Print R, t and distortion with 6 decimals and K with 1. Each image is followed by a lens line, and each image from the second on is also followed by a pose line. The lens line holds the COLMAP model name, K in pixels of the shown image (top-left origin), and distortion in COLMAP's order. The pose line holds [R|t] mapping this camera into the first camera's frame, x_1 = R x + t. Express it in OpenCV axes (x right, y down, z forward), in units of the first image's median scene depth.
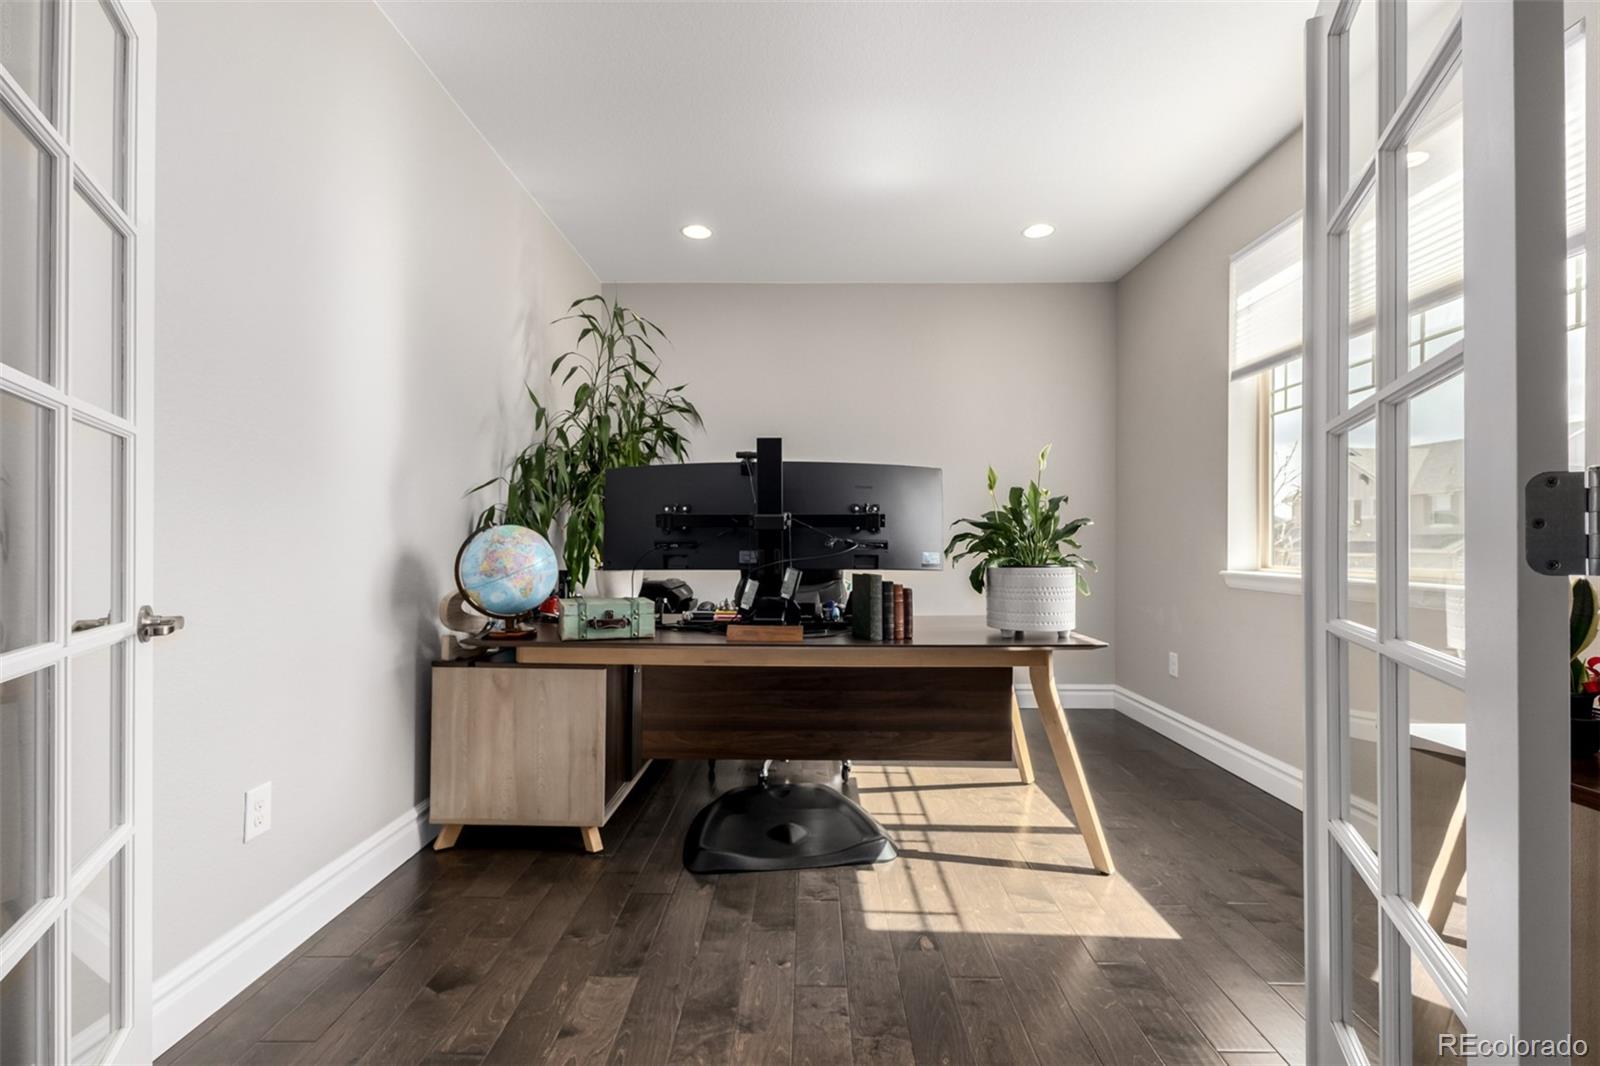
lens RADIAL K [[692.2, 0, 800.7], [0, 692.2, 535.2], [0, 0, 1]] dist [0.014916, -0.004550]
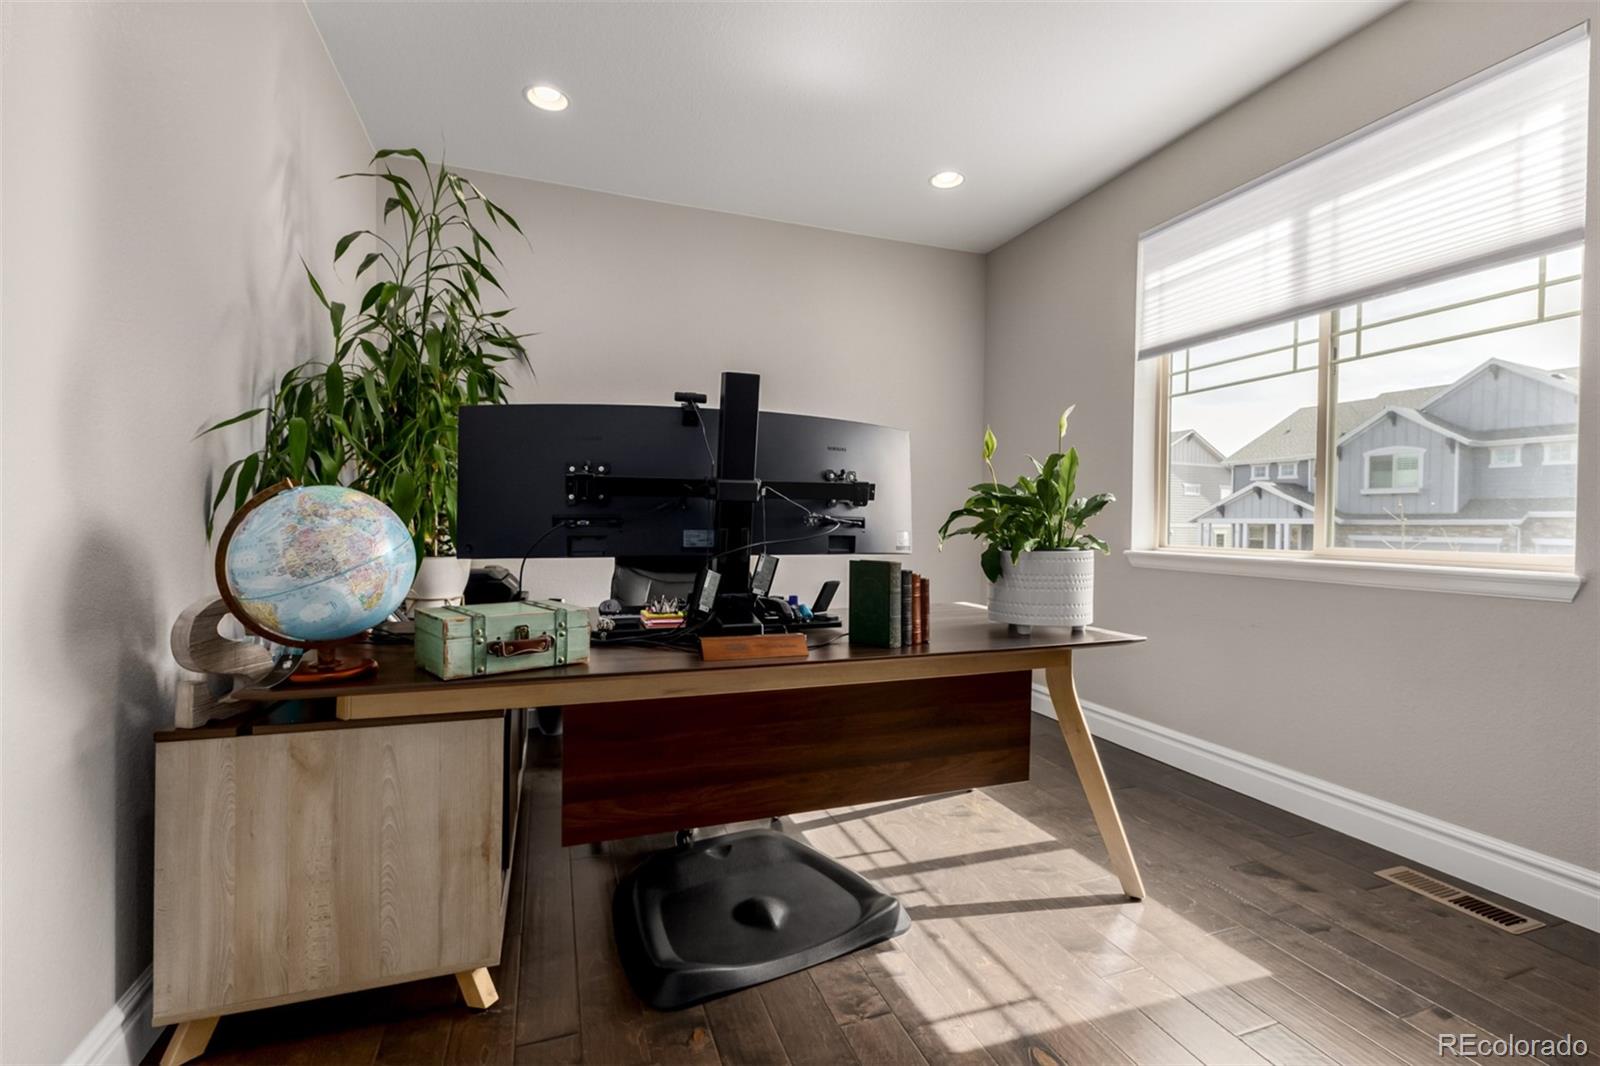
lens RADIAL K [[692.2, 0, 794.5], [0, 692.2, 529.1], [0, 0, 1]] dist [0.014916, -0.004550]
pose [[0.935777, 0.001997, 0.352586, -0.255456], [-0.010219, 0.999717, 0.021460, 0.005300], [-0.352443, -0.023685, 0.935533, 0.315360]]
